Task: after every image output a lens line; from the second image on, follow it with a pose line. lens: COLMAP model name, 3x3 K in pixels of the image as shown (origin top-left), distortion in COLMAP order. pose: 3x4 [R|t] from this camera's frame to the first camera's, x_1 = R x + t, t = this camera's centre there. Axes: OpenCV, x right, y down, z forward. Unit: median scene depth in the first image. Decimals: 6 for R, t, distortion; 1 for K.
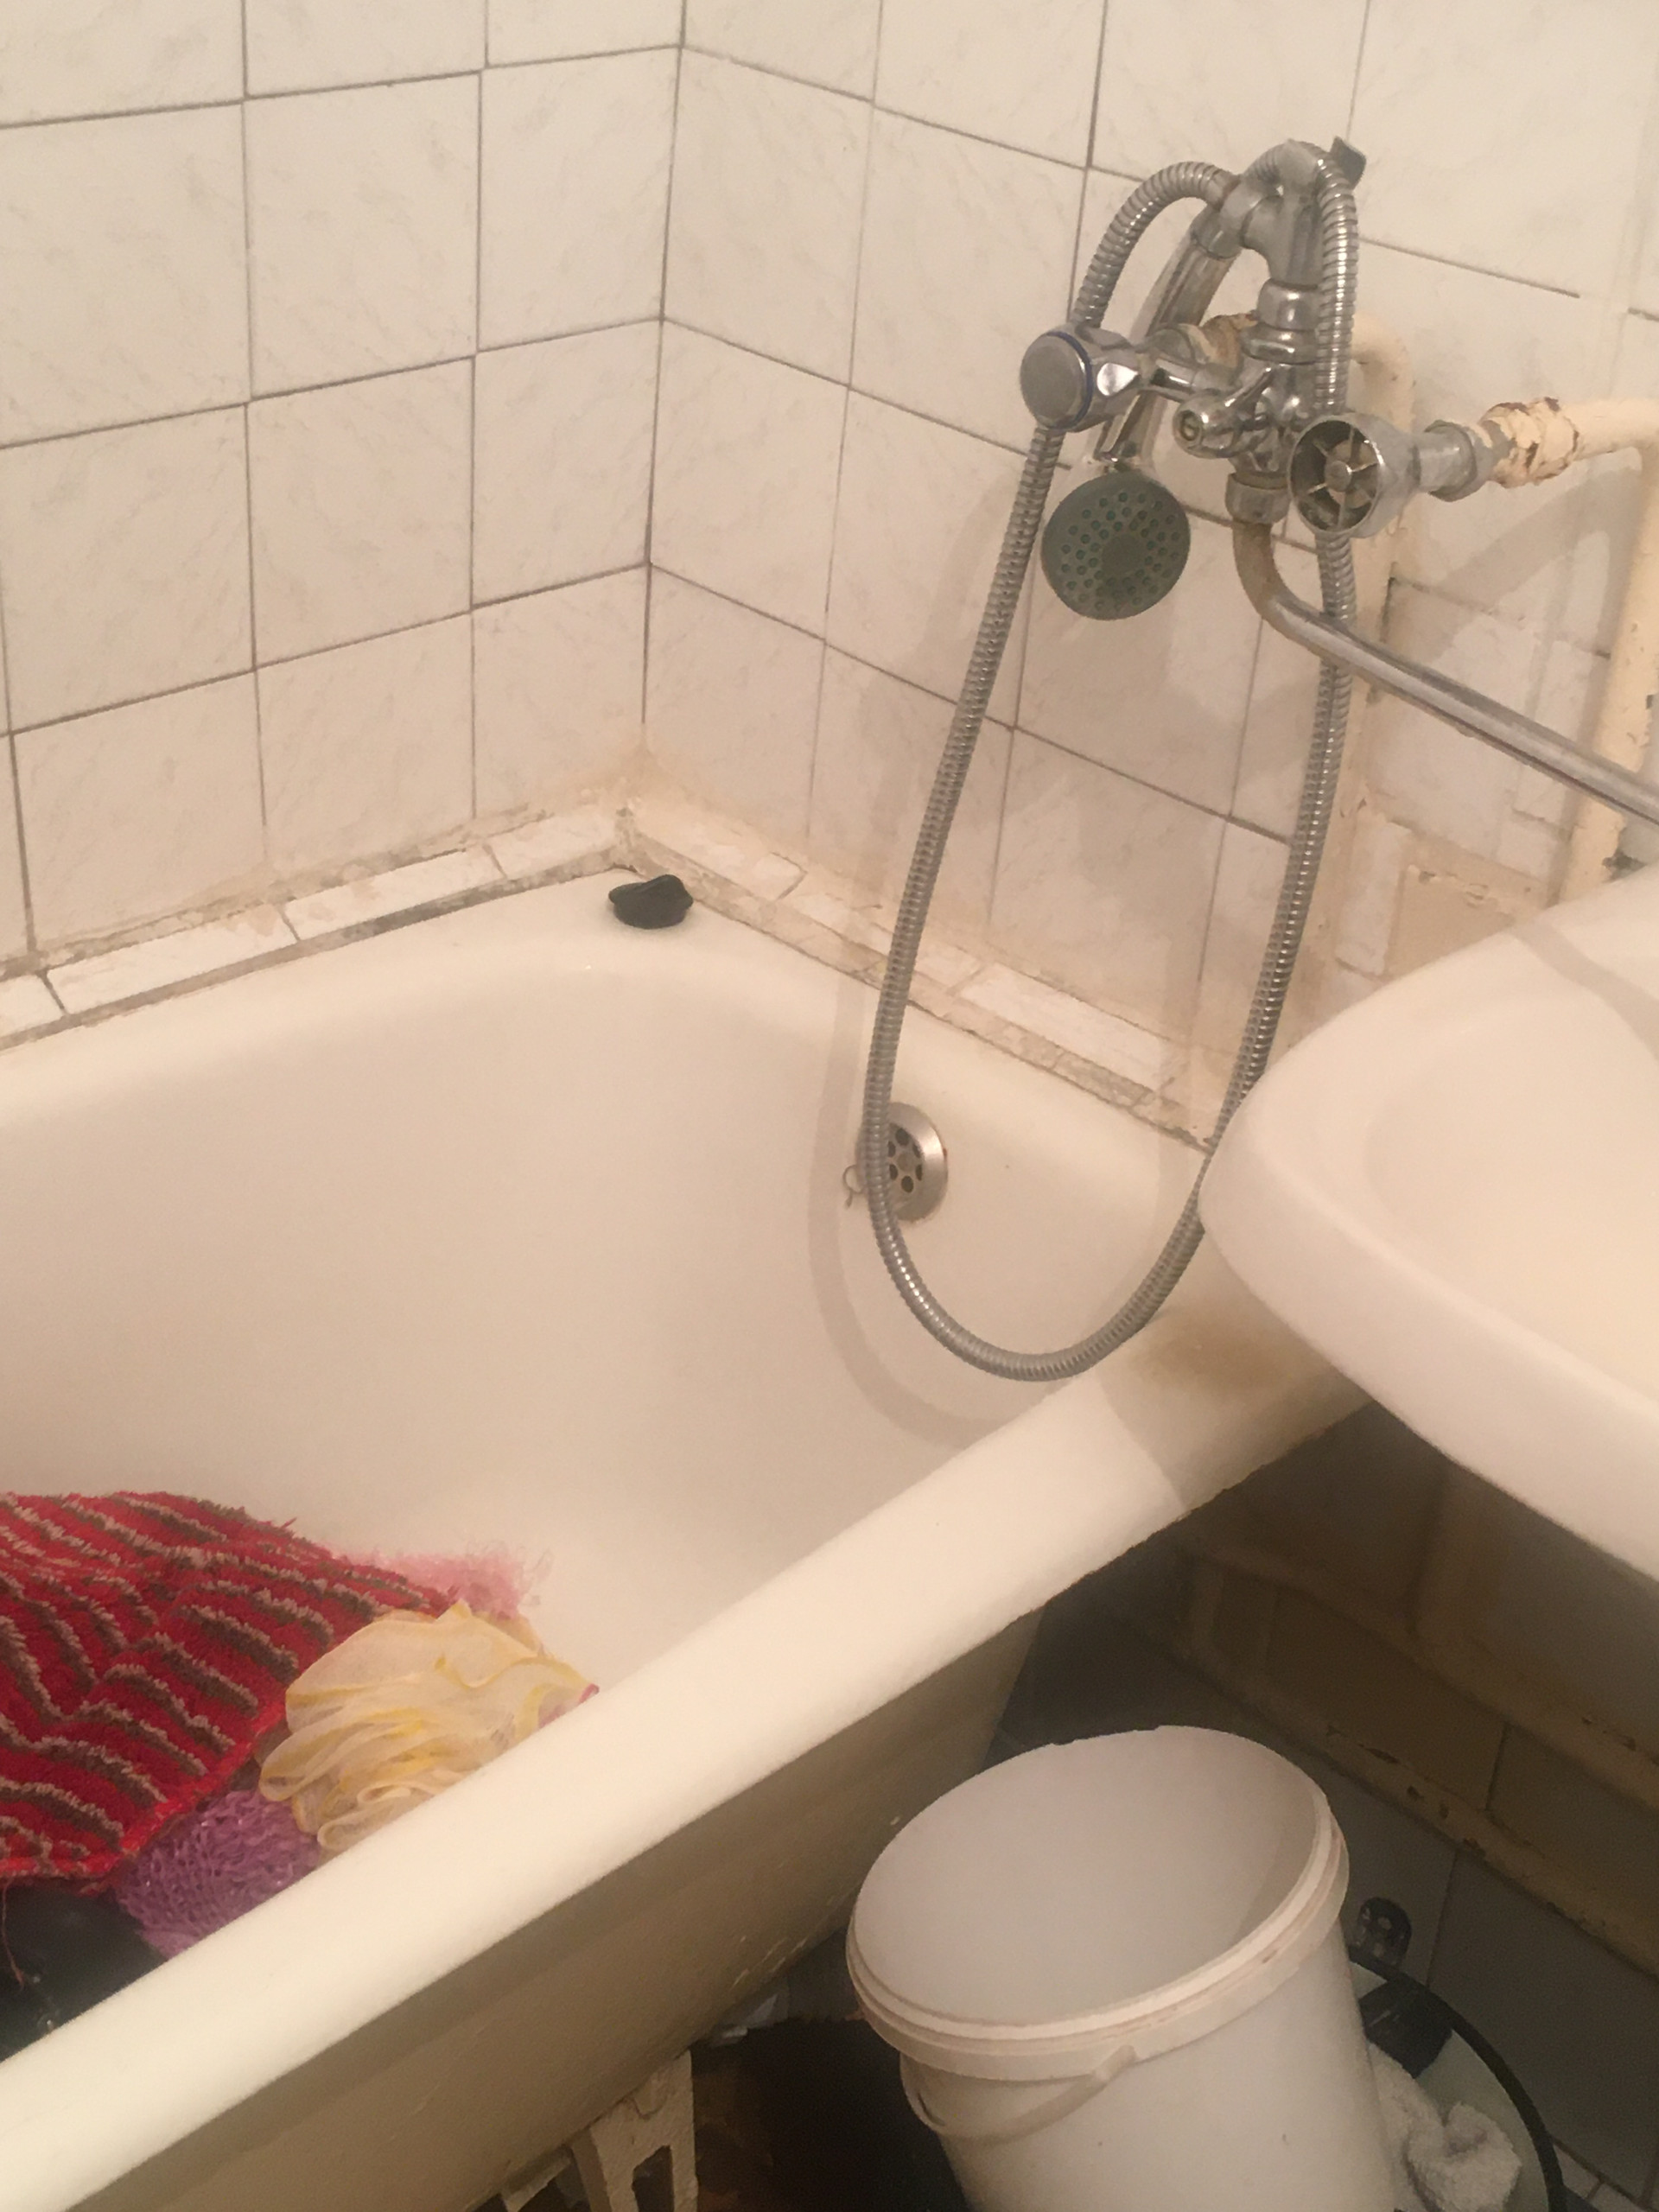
lens RADIAL K [[3017.6, 0, 831.8], [0, 3017.6, 1108.2], [0, 0, 1]] dist [0.049460, 0.000000]
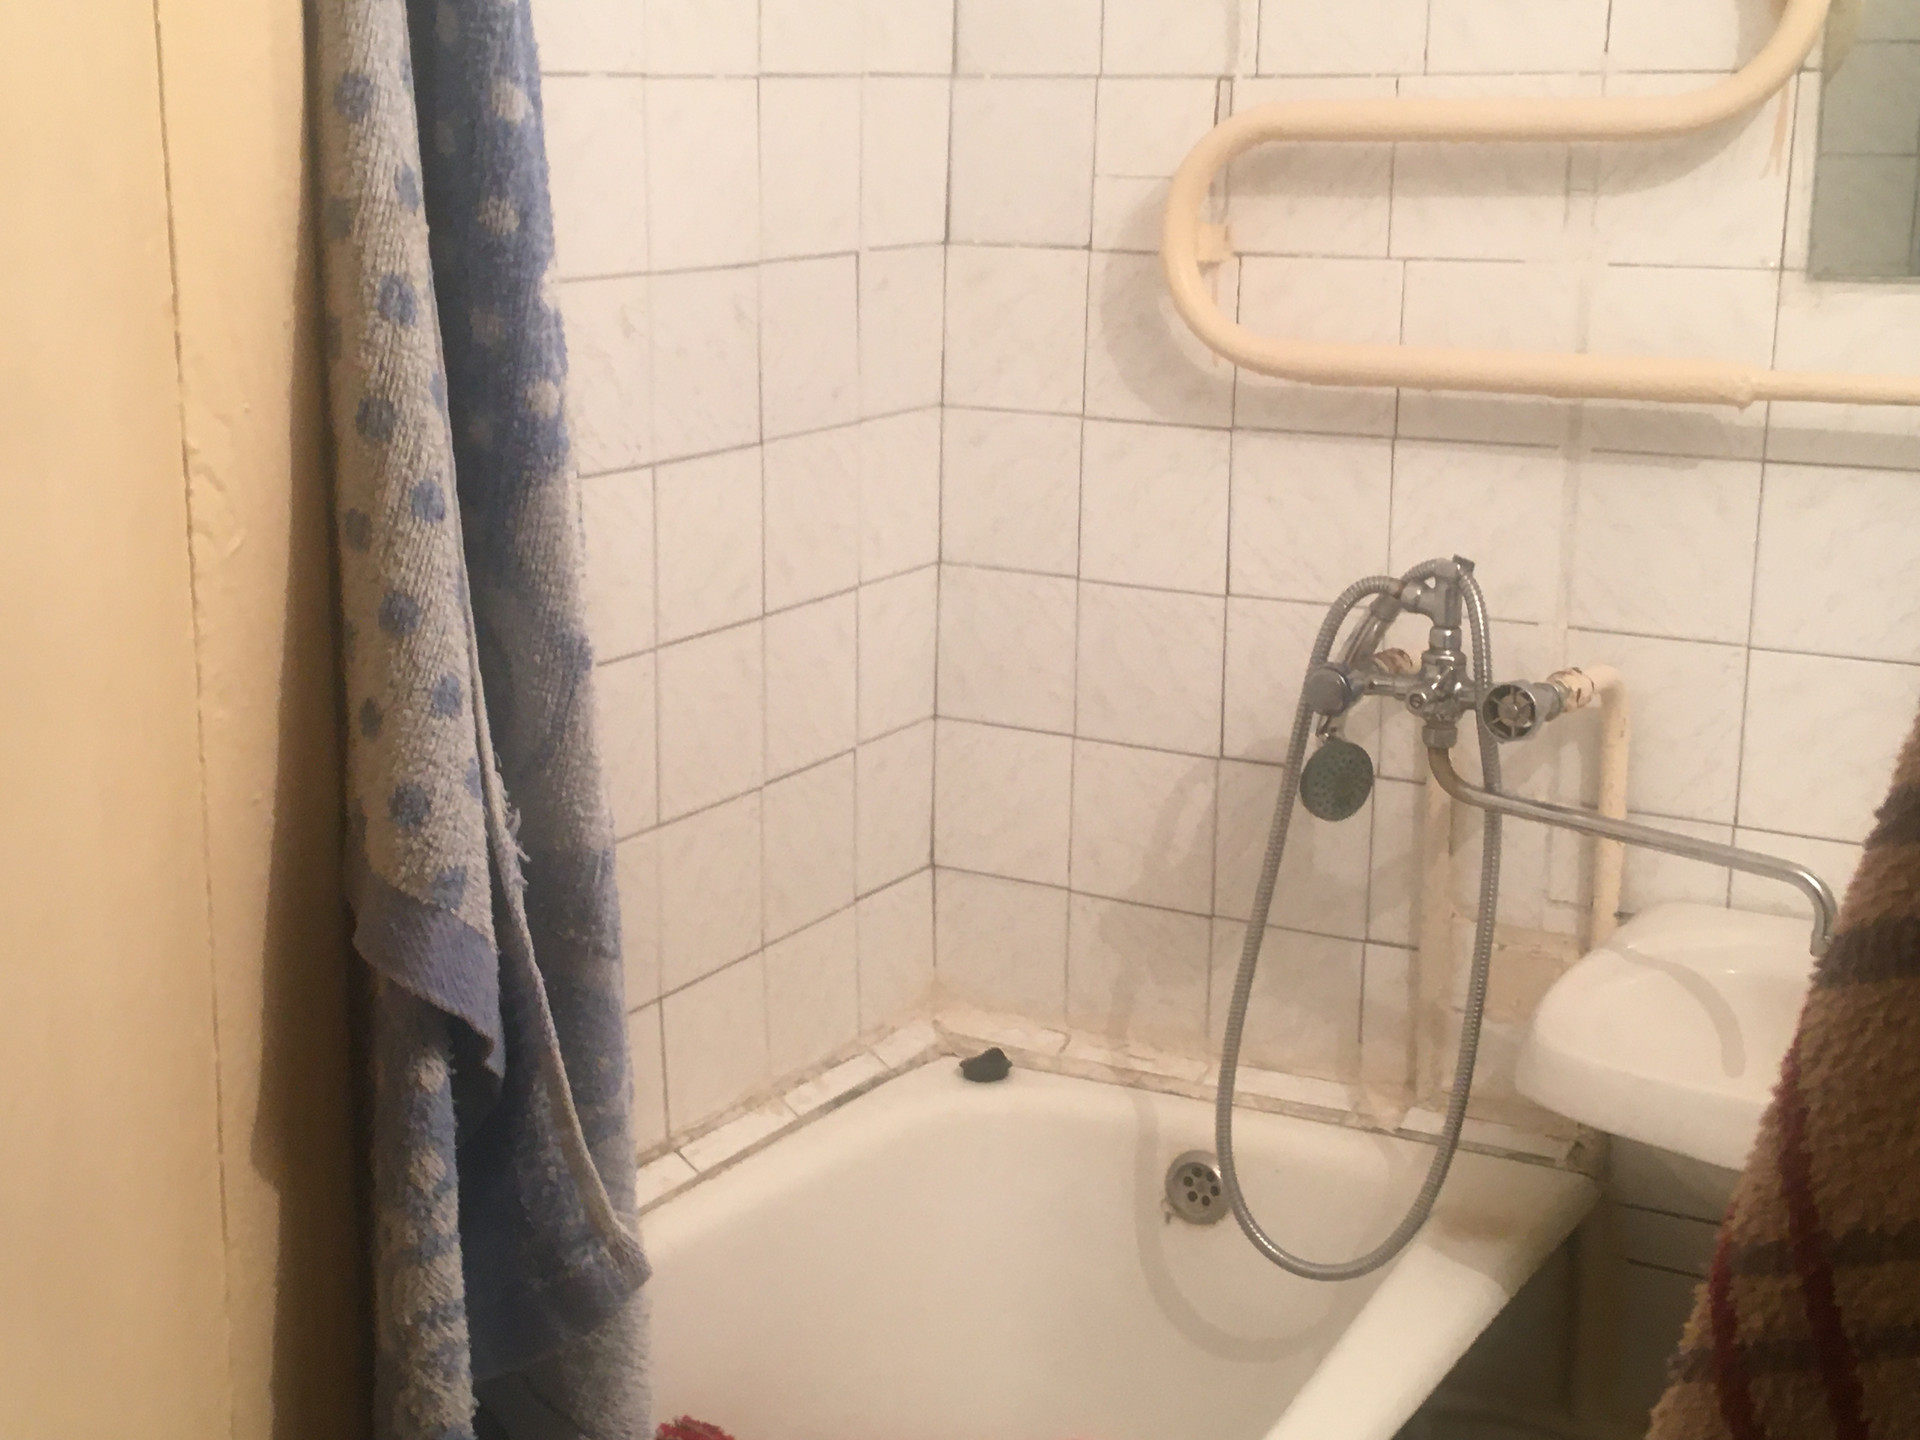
lens RADIAL K [[2619.3, 0, 957.2], [0, 2619.3, 720.6], [0, 0, 1]] dist [0.049460, 0.000000]
pose [[0.963733, -0.123702, 0.236467, -0.407836], [0.184150, 0.949575, -0.253763, 0.114290], [-0.193152, 0.288105, 0.937917, -0.370258]]
